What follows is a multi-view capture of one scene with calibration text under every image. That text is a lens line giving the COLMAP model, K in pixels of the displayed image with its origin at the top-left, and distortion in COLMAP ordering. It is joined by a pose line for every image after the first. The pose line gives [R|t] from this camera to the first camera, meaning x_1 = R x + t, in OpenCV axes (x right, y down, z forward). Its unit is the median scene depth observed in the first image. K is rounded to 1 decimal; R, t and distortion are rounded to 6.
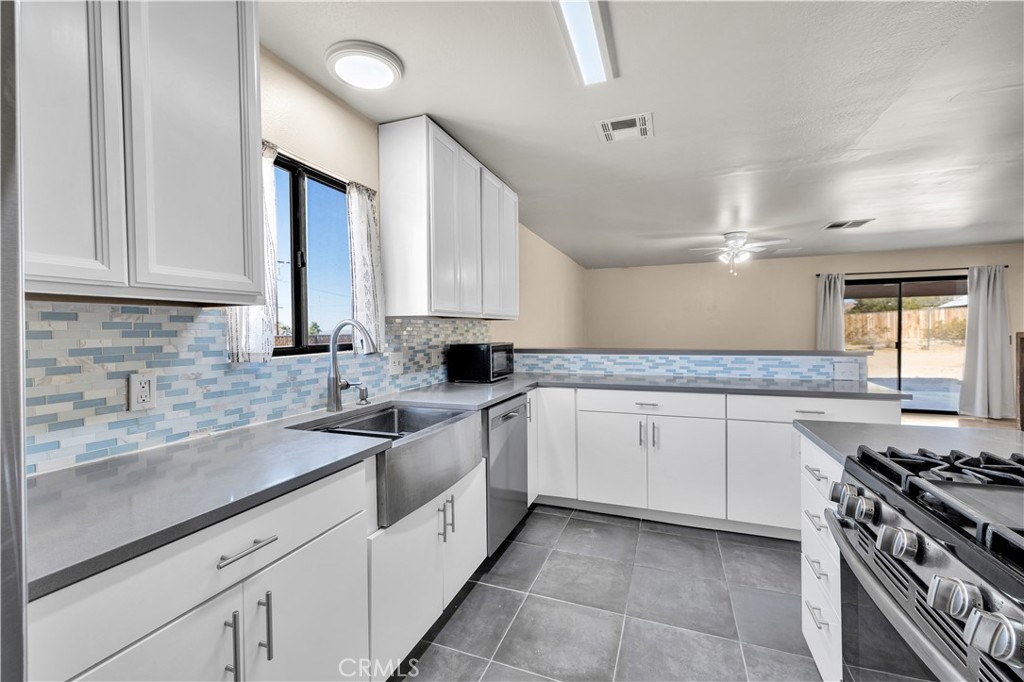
lens RADIAL K [[429.1, 0, 508.2], [0, 429.1, 339.3], [0, 0, 1]] dist [-0.000930, 0.001503]
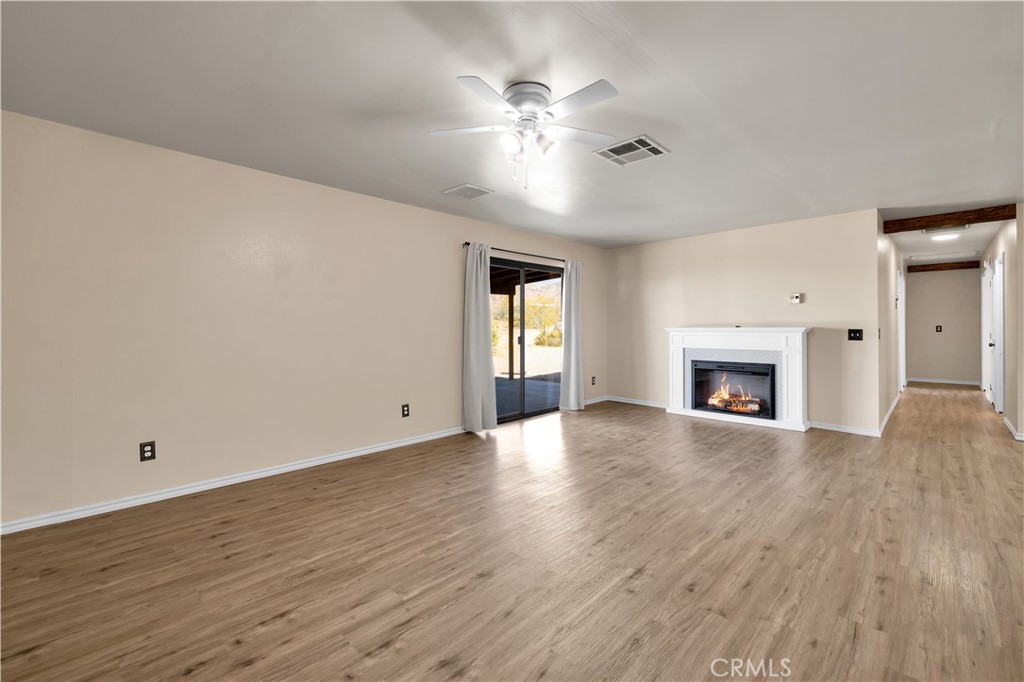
lens RADIAL K [[429.1, 0, 506.0], [0, 429.1, 334.6], [0, 0, 1]] dist [-0.000930, 0.001503]
pose [[0.407105, -0.012546, 0.913295, 0.237394], [0.011398, 0.999898, 0.008655, -0.012453], [-0.913310, 0.006886, 0.407206, 1.510039]]
